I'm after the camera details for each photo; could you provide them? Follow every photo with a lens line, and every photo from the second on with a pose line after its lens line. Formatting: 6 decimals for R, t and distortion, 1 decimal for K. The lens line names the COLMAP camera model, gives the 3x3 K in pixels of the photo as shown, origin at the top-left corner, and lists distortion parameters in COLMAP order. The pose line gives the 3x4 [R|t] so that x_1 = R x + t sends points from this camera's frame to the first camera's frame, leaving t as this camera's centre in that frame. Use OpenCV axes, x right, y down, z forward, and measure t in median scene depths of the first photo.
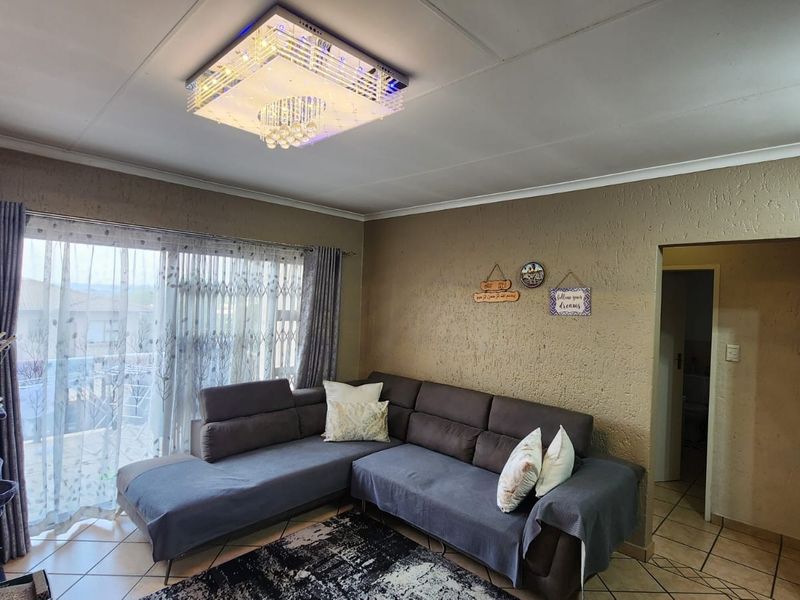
lens RADIAL K [[450.9, 0, 406.7], [0, 450.9, 302.5], [0, 0, 1]] dist [0.006424, 0.002607]
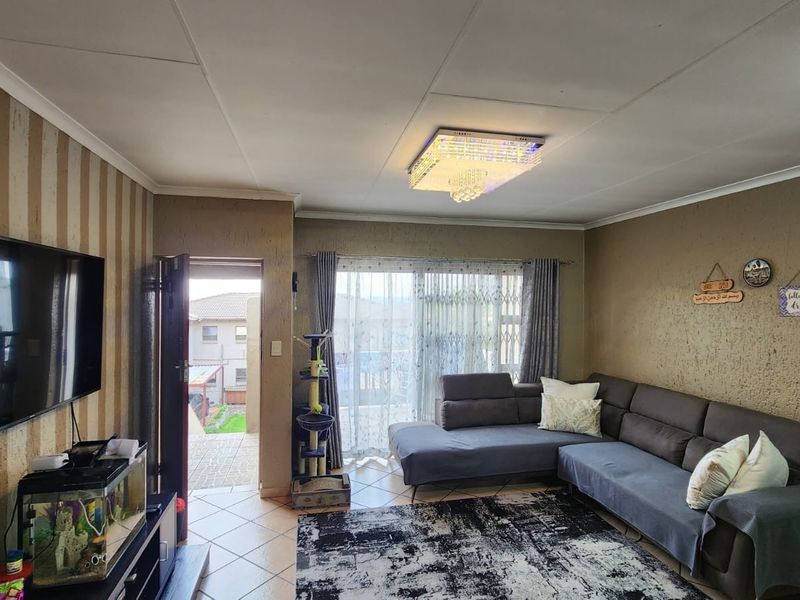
lens RADIAL K [[450.9, 0, 398.3], [0, 450.9, 302.4], [0, 0, 1]] dist [0.006424, 0.002607]
pose [[0.829549, -0.028172, -0.557723, 0.205109], [0.020165, 0.999587, -0.020498, 0.003414], [0.558070, 0.005758, 0.829774, -0.187098]]
